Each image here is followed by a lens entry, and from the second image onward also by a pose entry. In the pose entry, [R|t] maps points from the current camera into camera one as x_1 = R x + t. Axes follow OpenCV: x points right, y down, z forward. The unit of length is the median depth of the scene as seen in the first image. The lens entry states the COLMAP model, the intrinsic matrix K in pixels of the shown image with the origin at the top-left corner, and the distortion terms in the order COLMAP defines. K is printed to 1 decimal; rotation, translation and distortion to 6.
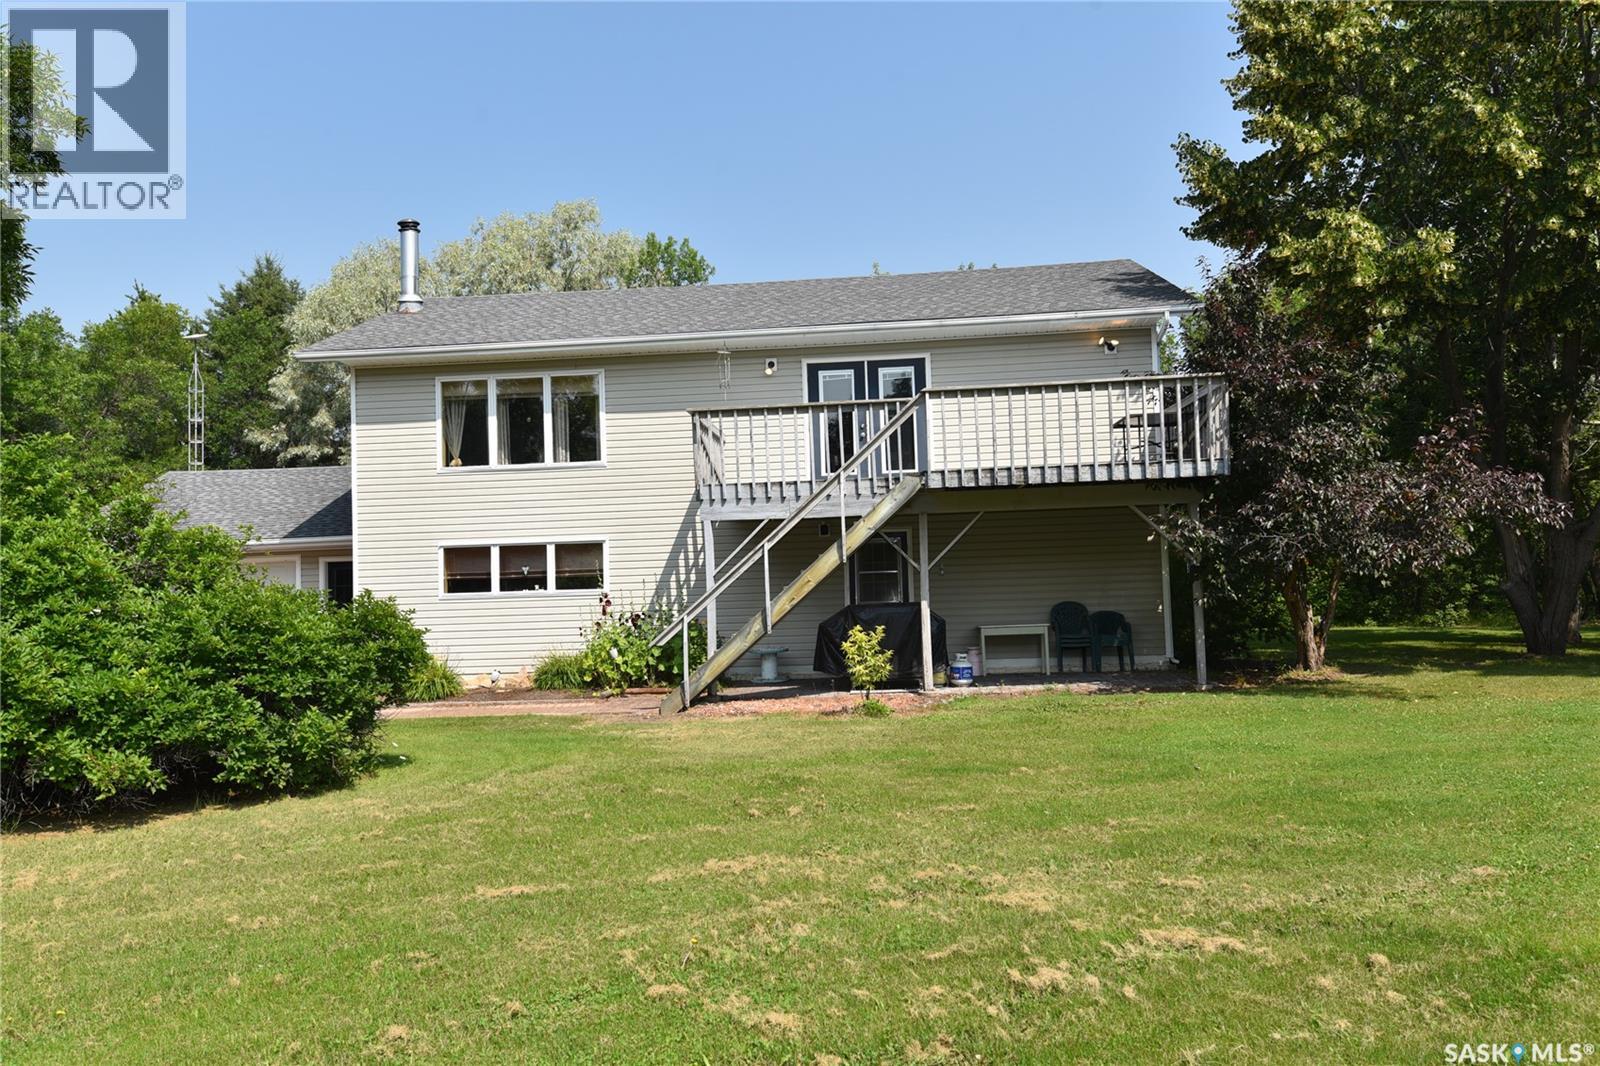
lens RADIAL K [[1211.1, 0, 798.7], [0, 1211.1, 534.1], [0, 0, 1]] dist [-0.005711, -0.005253]
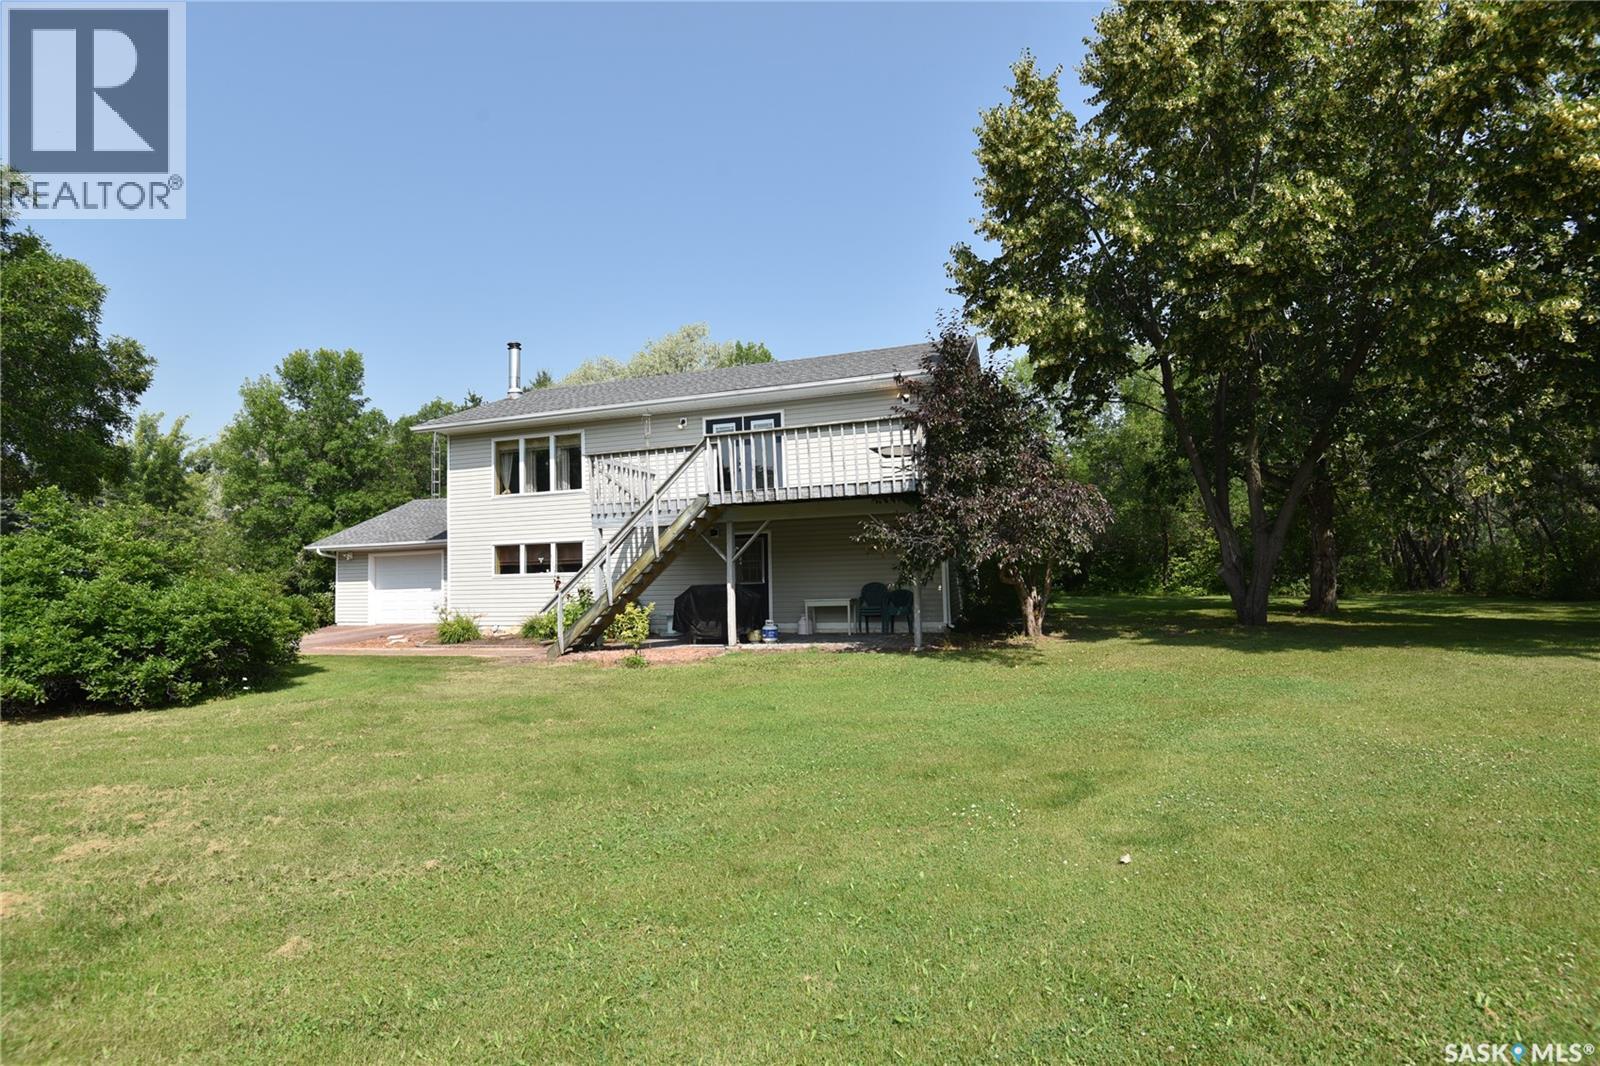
lens RADIAL K [[752.1, 0, 804.5], [0, 752.1, 525.7], [0, 0, 1]] dist [-0.048419, -0.001855]
pose [[0.976984, -0.010971, -0.213031, 0.317525], [0.010138, 0.999936, -0.005004, -0.006092], [0.213073, 0.002729, 0.977033, 0.131447]]
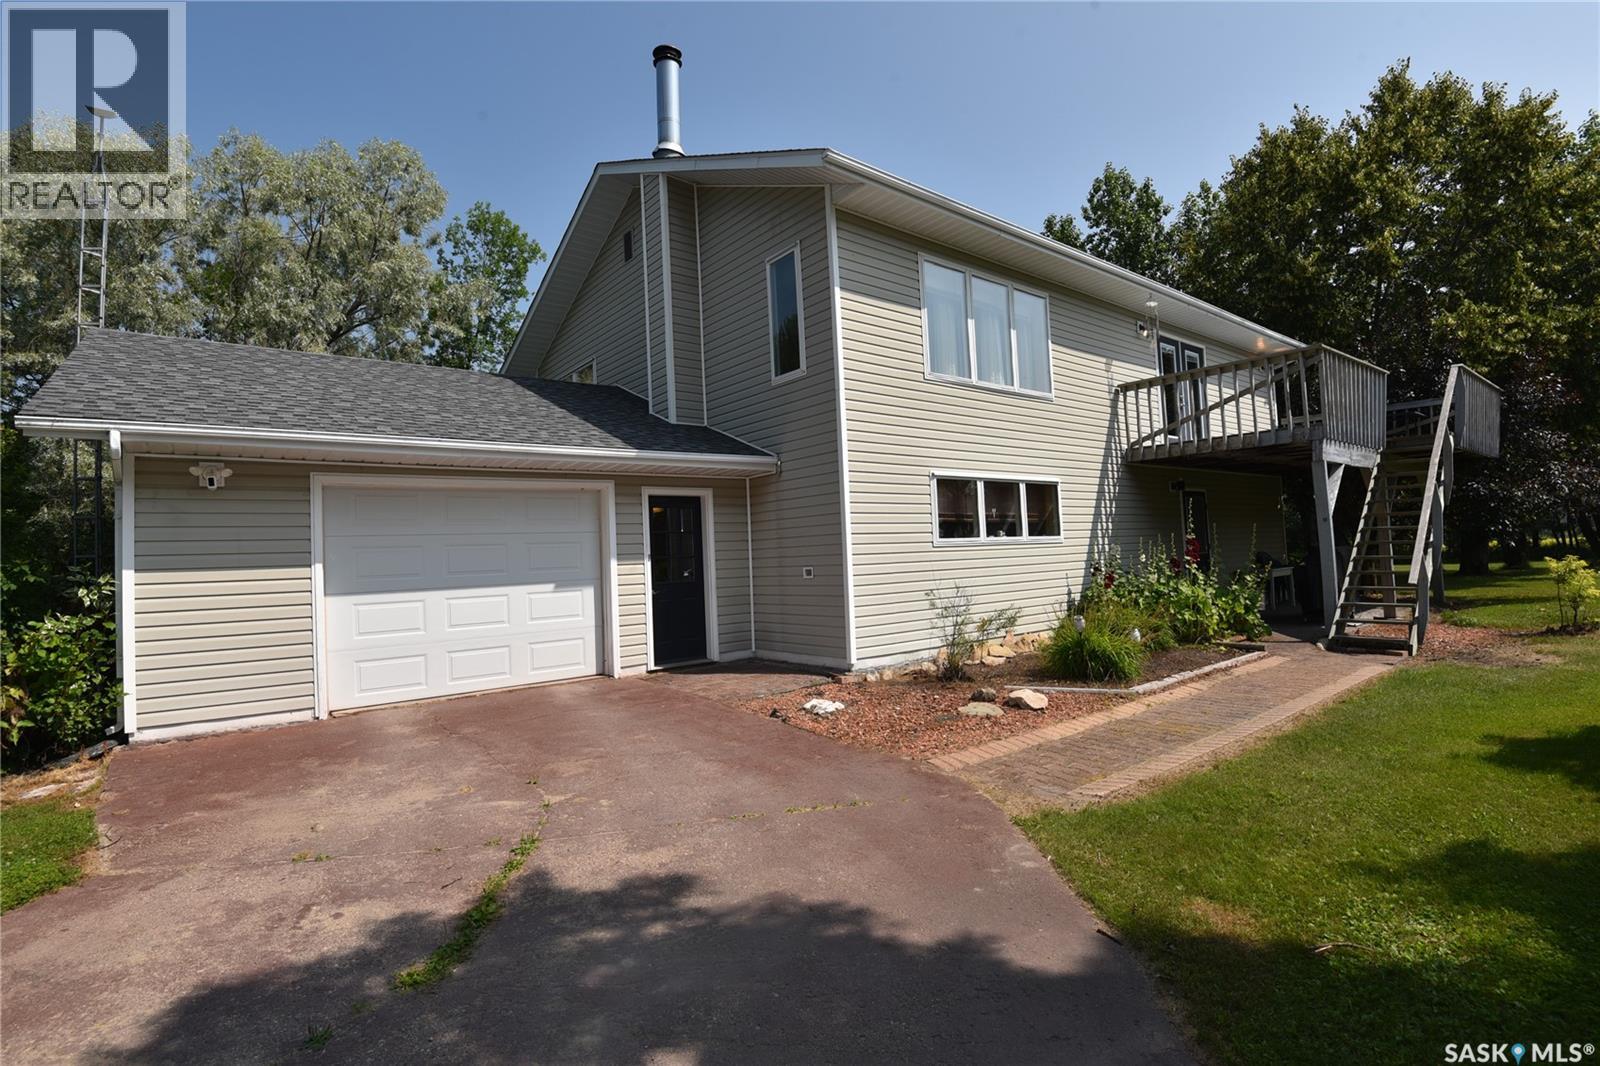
lens RADIAL K [[752.1, 0, 798.3], [0, 752.1, 533.6], [0, 0, 1]] dist [-0.048419, -0.001855]
pose [[0.727837, 0.024085, 0.685327, -0.685857], [-0.013707, 0.999694, -0.020576, 0.057733], [-0.685613, 0.005582, 0.727945, 0.730962]]
